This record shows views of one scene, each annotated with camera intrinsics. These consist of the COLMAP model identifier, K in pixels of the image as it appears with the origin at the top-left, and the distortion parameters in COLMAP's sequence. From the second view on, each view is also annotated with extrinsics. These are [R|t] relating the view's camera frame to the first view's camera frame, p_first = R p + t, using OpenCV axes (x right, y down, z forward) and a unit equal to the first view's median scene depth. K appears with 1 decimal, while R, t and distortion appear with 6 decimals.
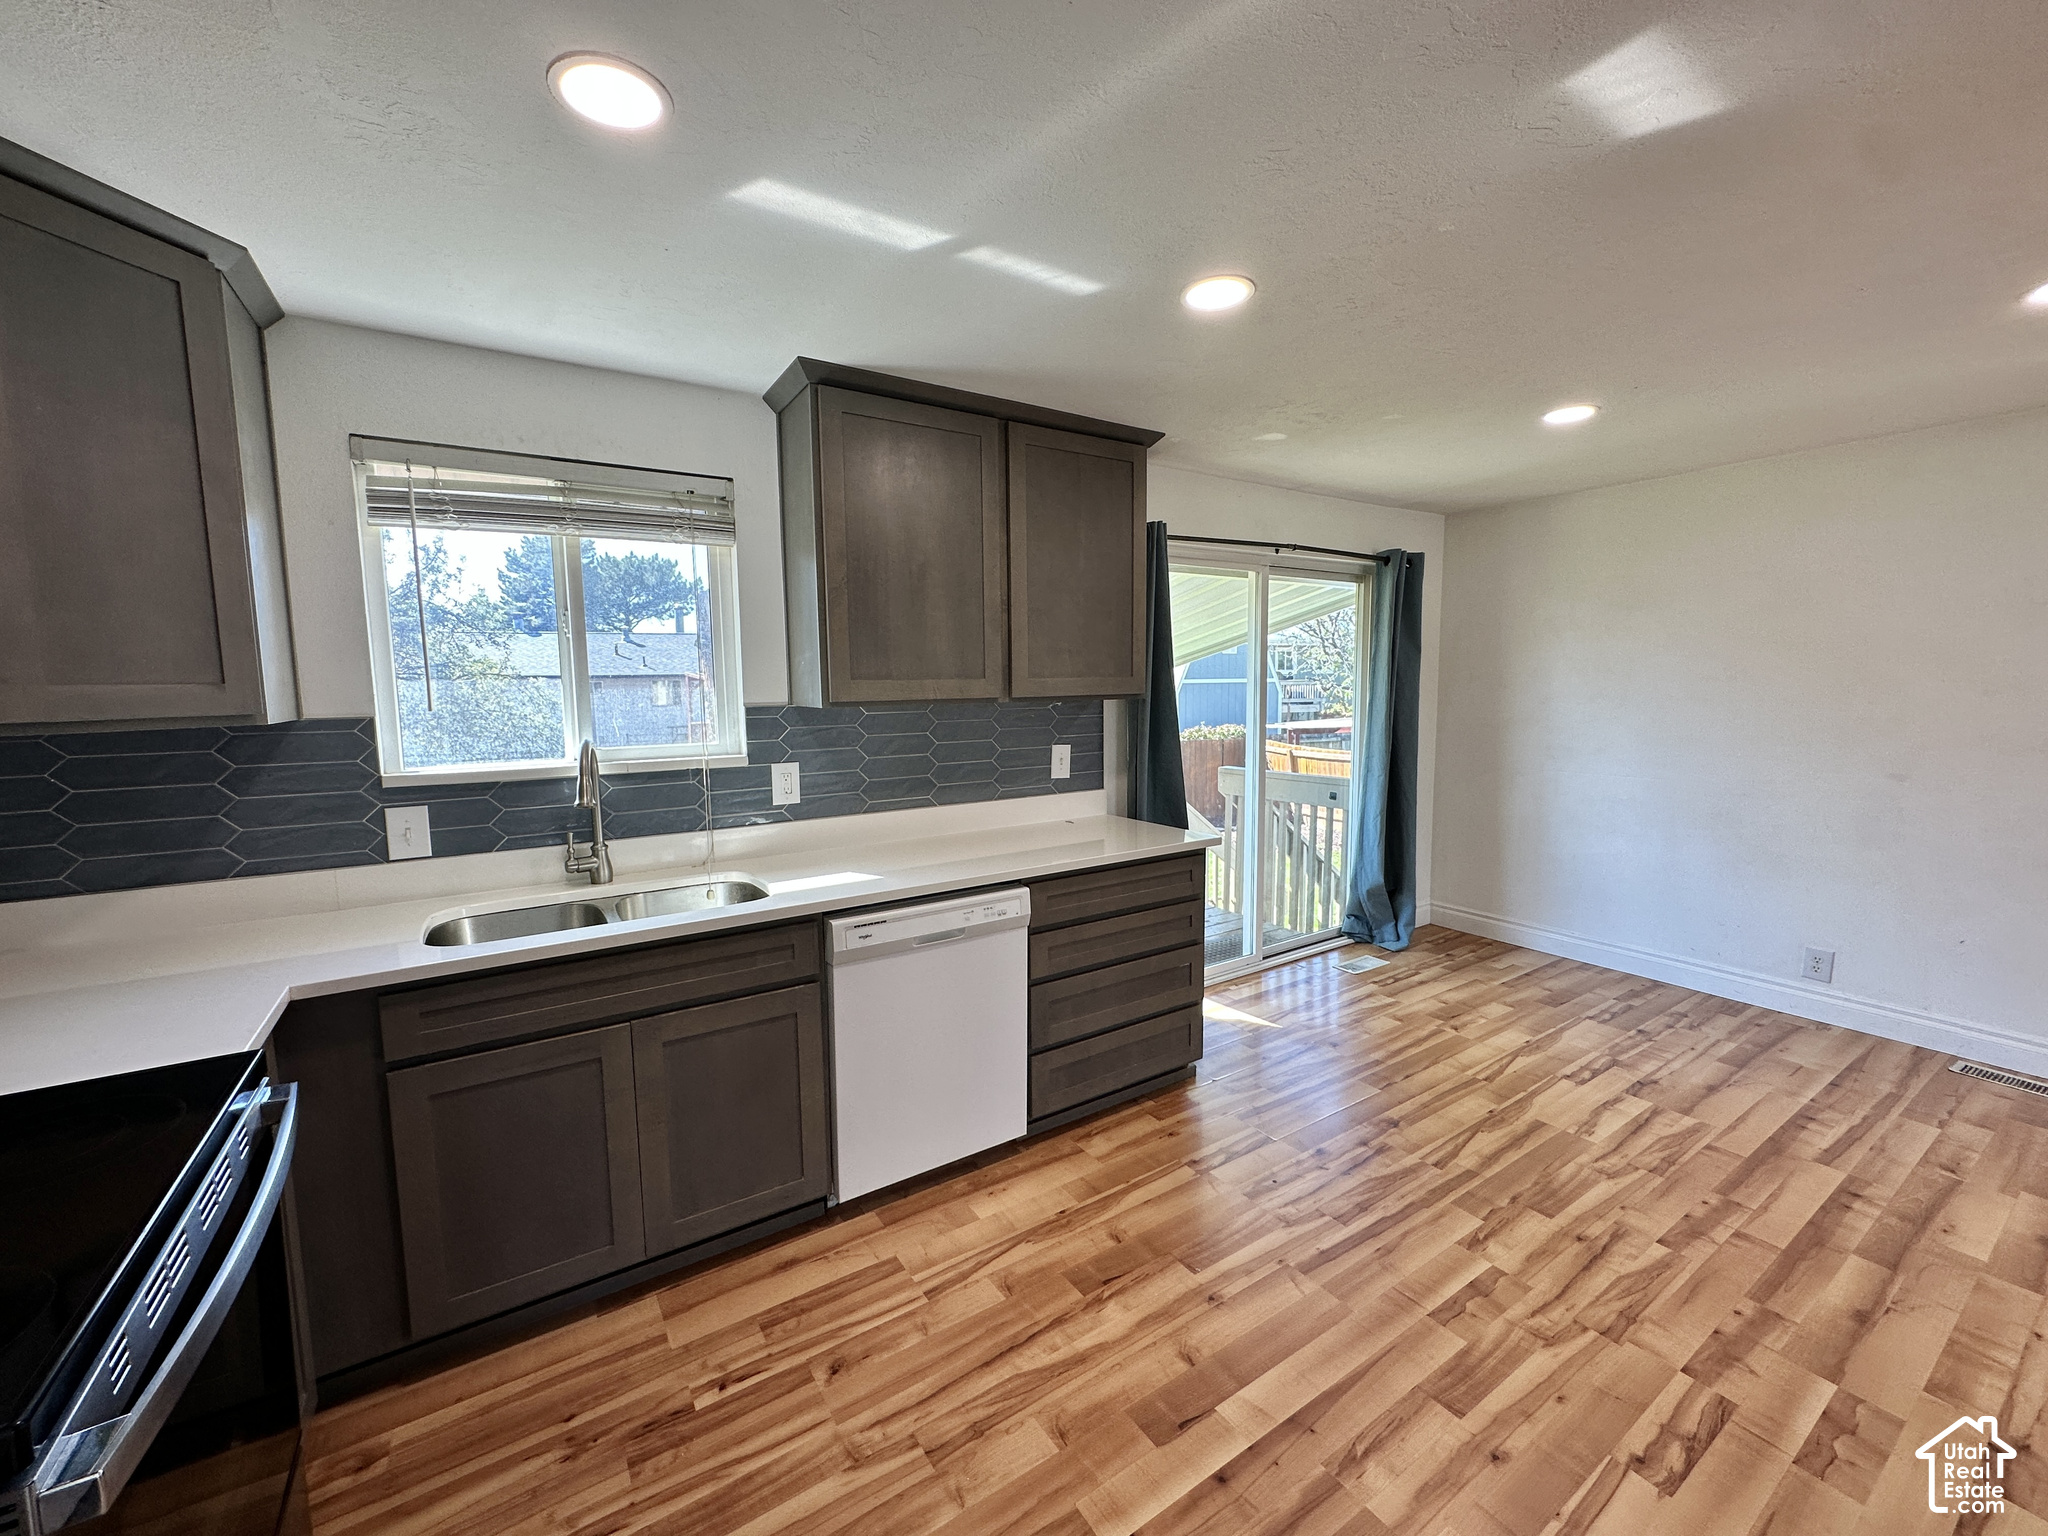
lens RADIAL K [[815.7, 0, 1033.1], [0, 815.7, 764.3], [0, 0, 1]] dist [-0.003712, 0.000942]
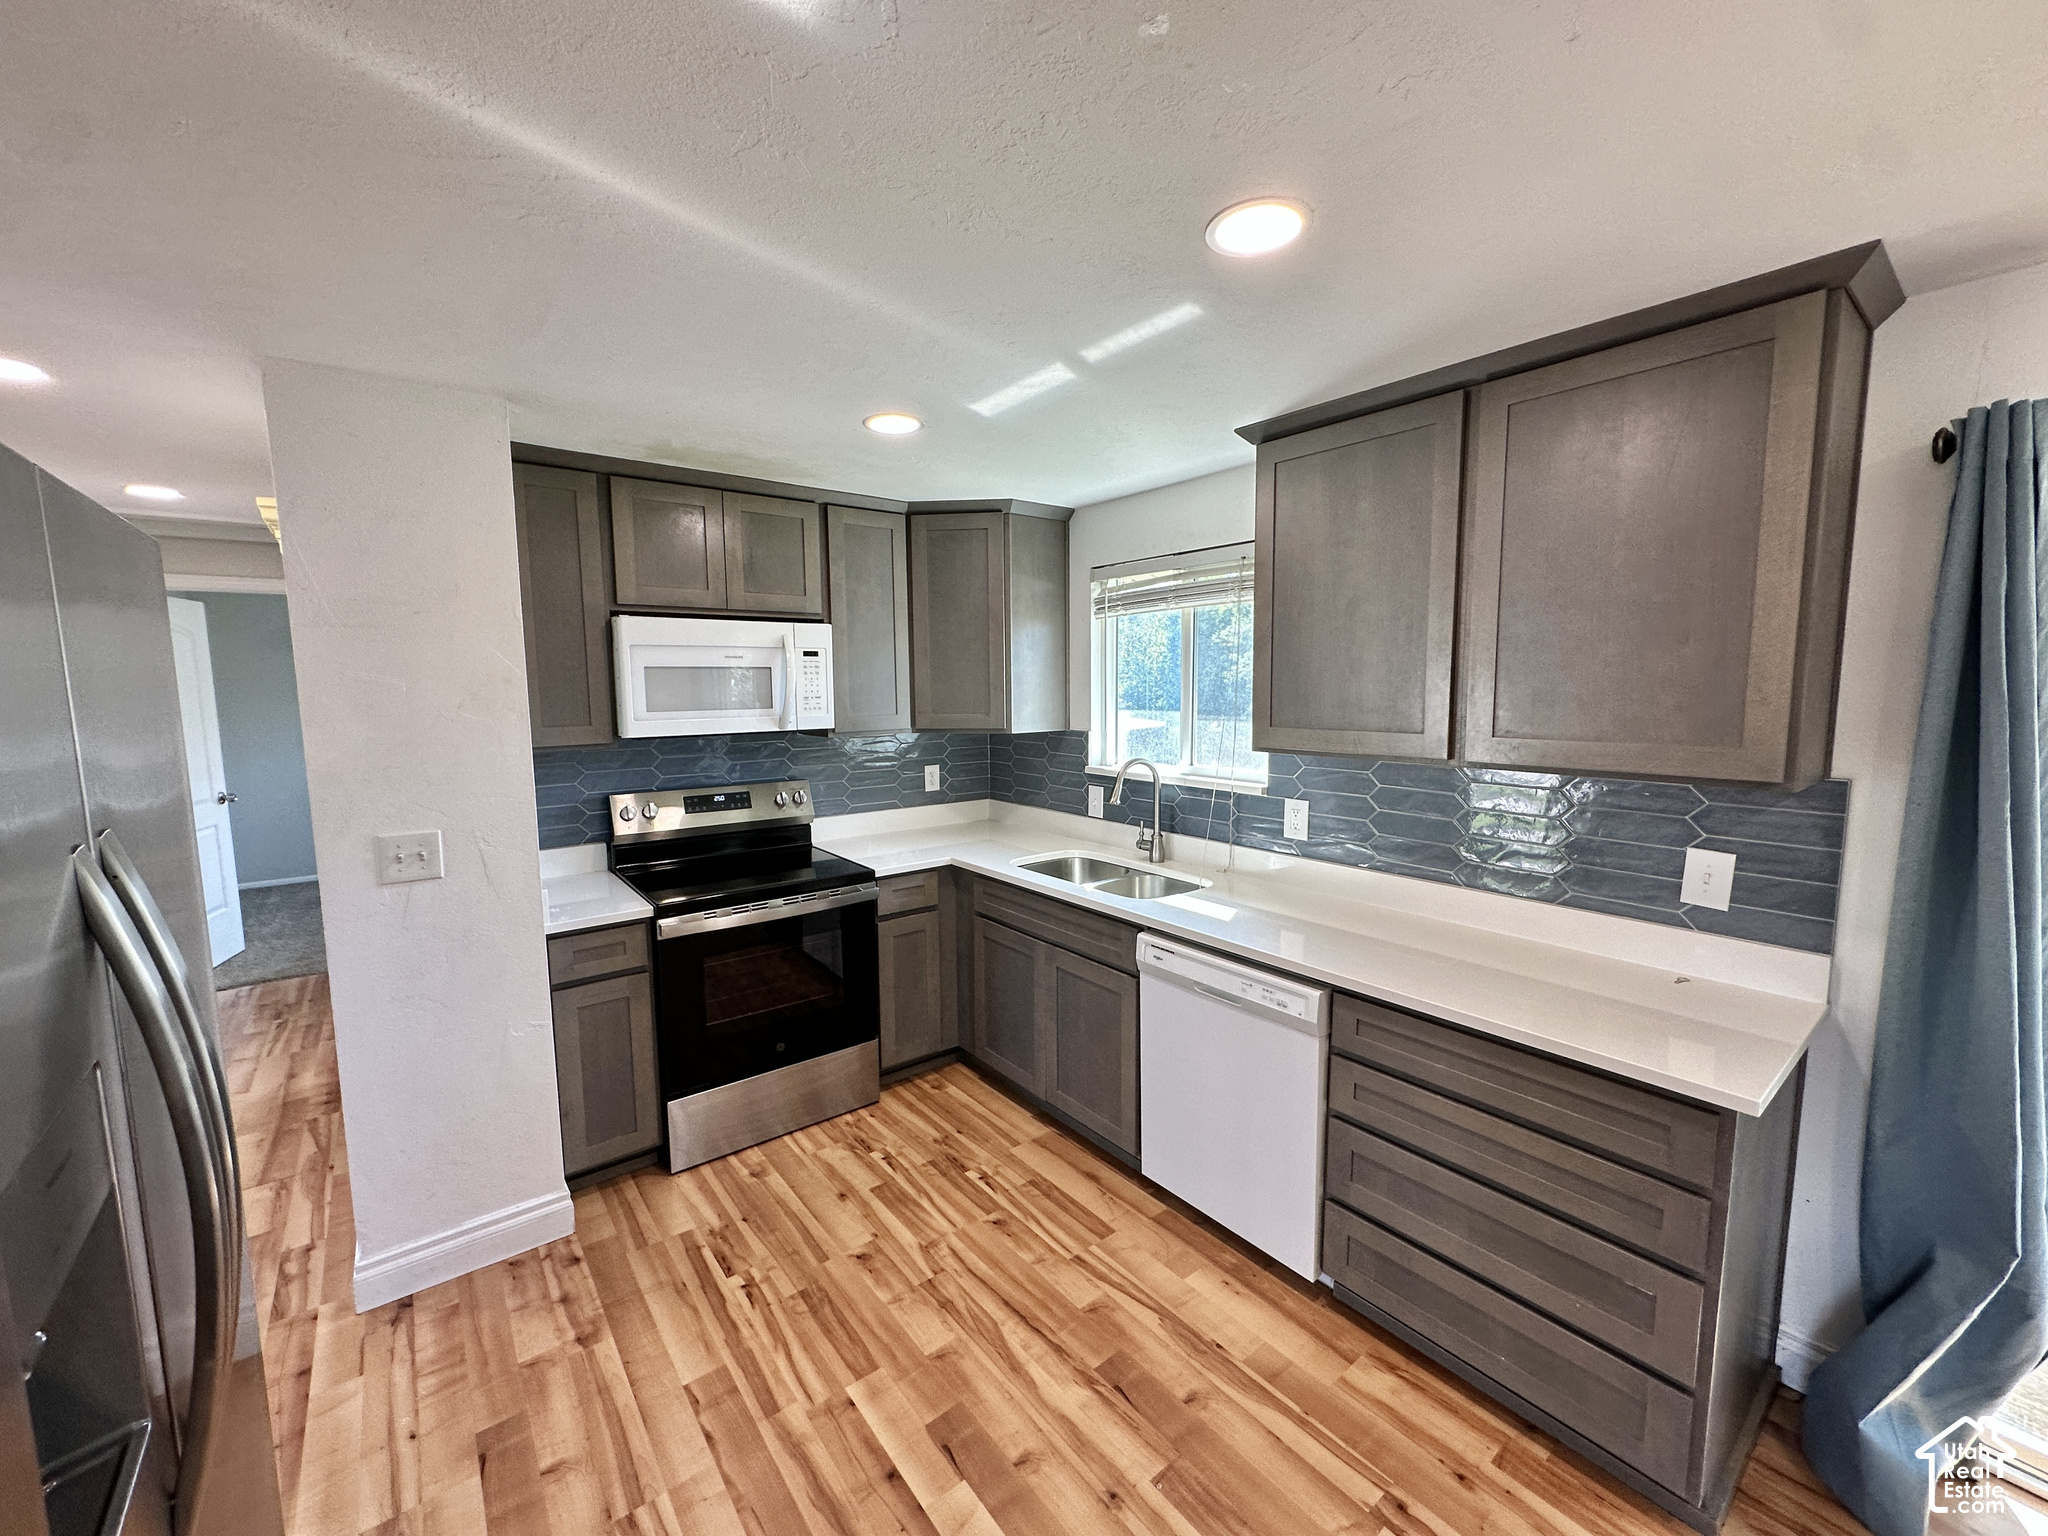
lens RADIAL K [[815.7, 0, 1024.1], [0, 815.7, 764.6], [0, 0, 1]] dist [-0.003712, 0.000942]
pose [[0.084610, 0.115788, -0.989664, 0.874940], [-0.093534, 0.989763, 0.107803, -0.159163], [0.992014, 0.083446, 0.094574, 0.700570]]
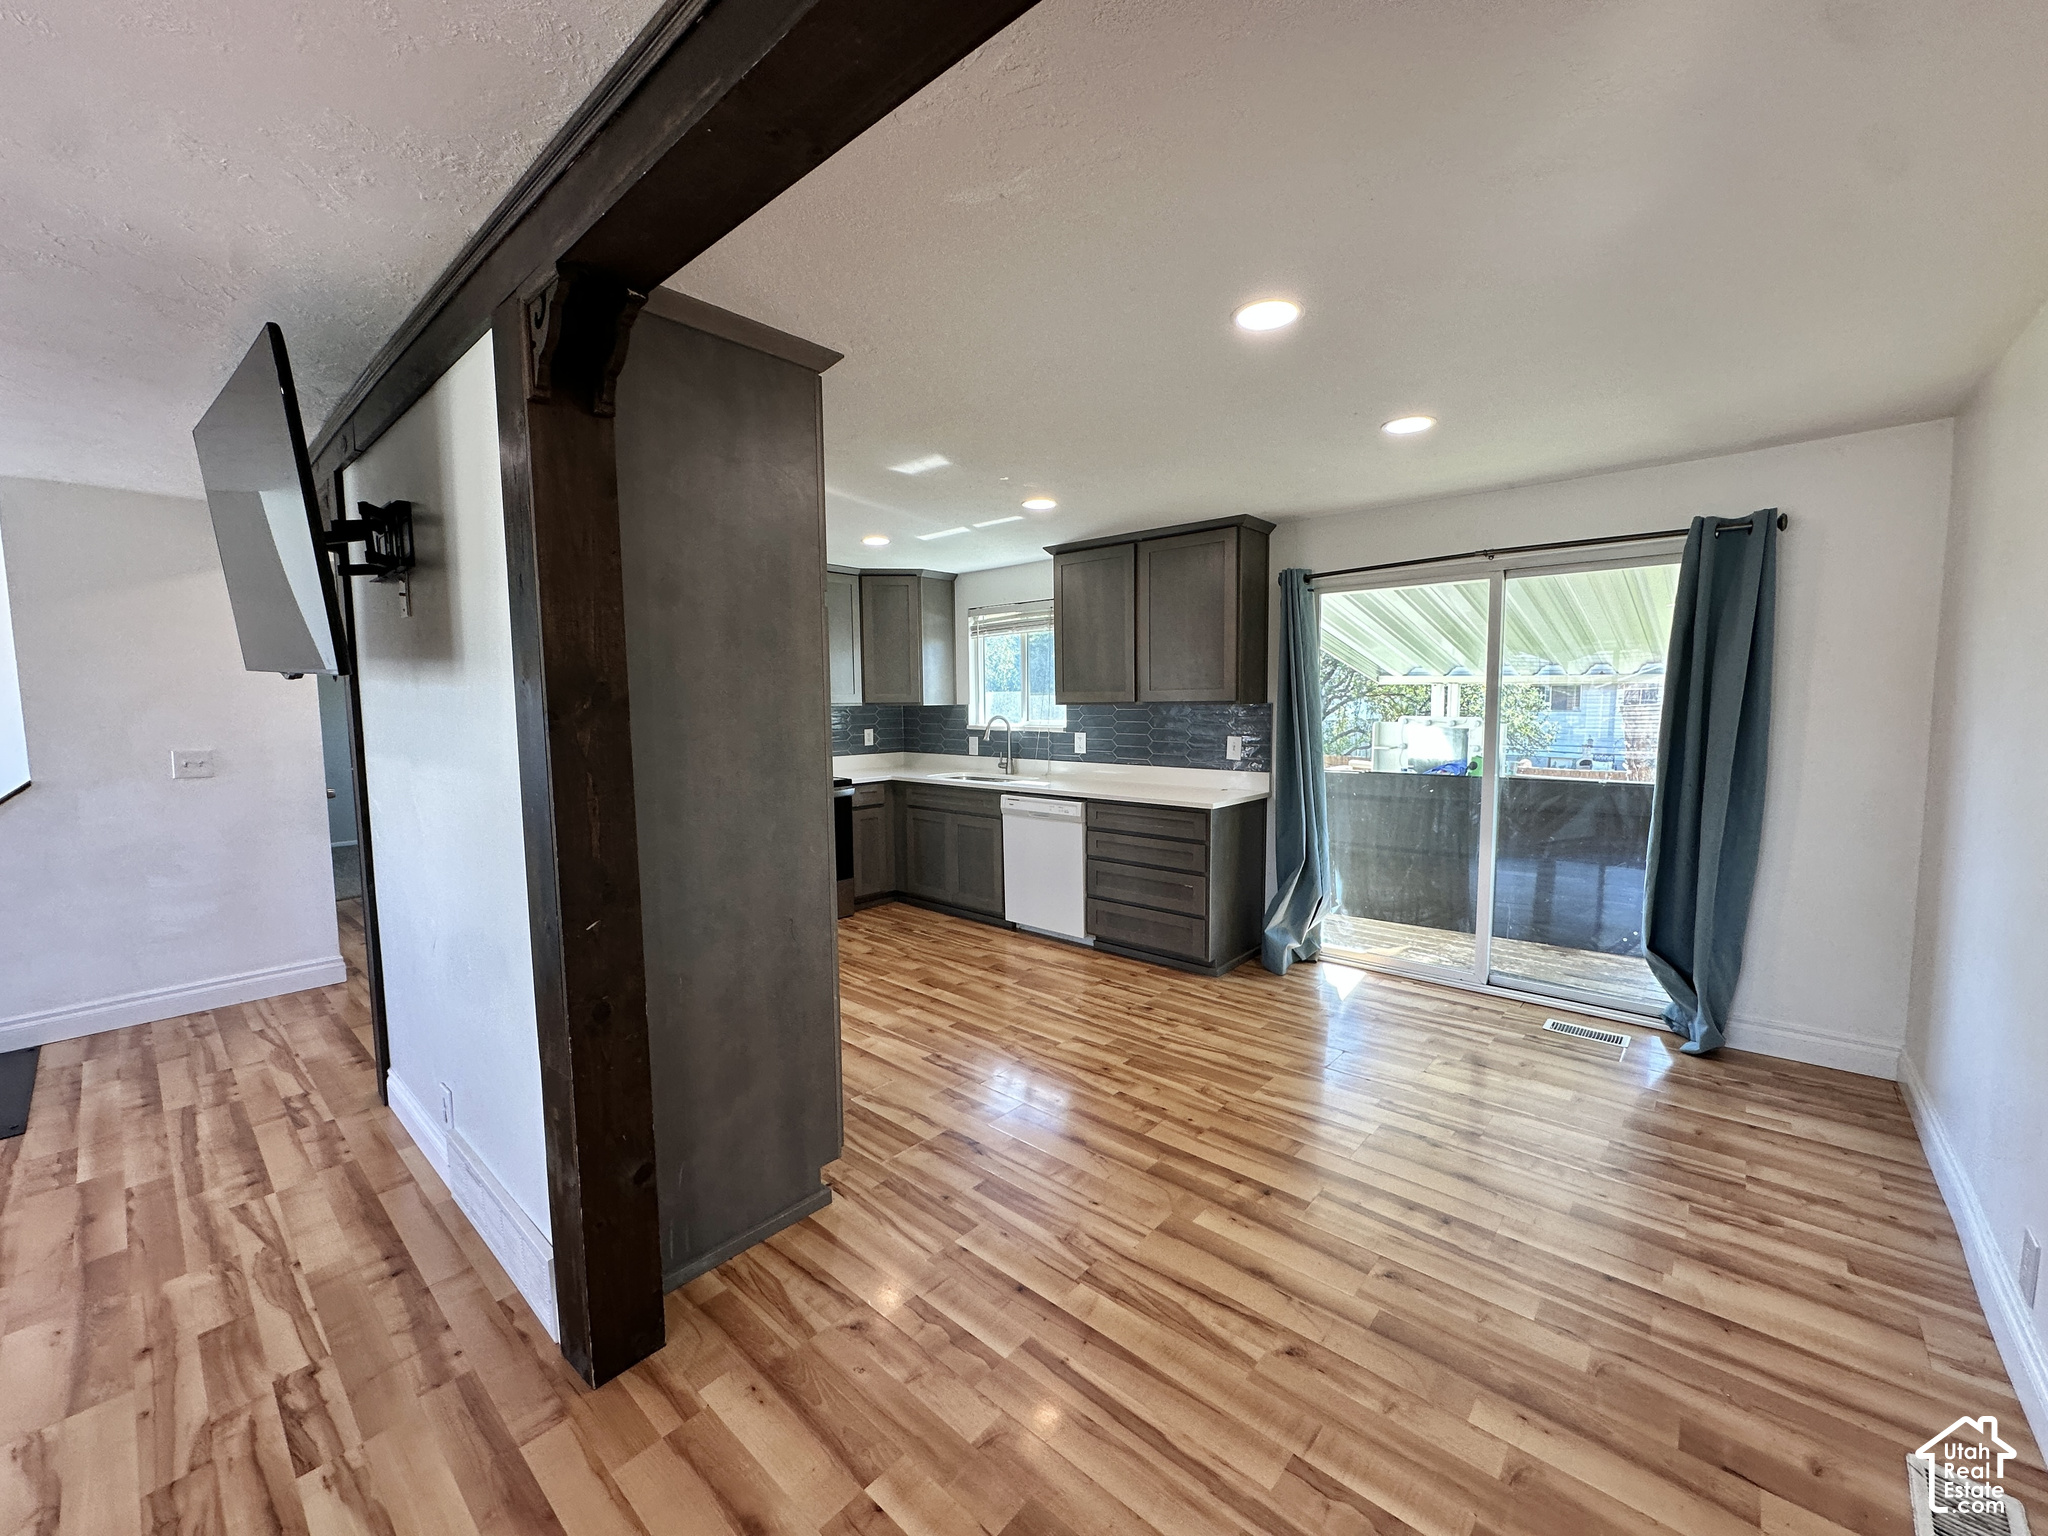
lens RADIAL K [[815.7, 0, 1025.8], [0, 815.7, 765.6], [0, 0, 1]] dist [-0.003712, 0.000942]
pose [[0.266358, 0.090754, -0.959592, 2.026110], [-0.089826, 0.993562, 0.069033, -0.059696], [0.959679, 0.067808, 0.272796, 0.414998]]
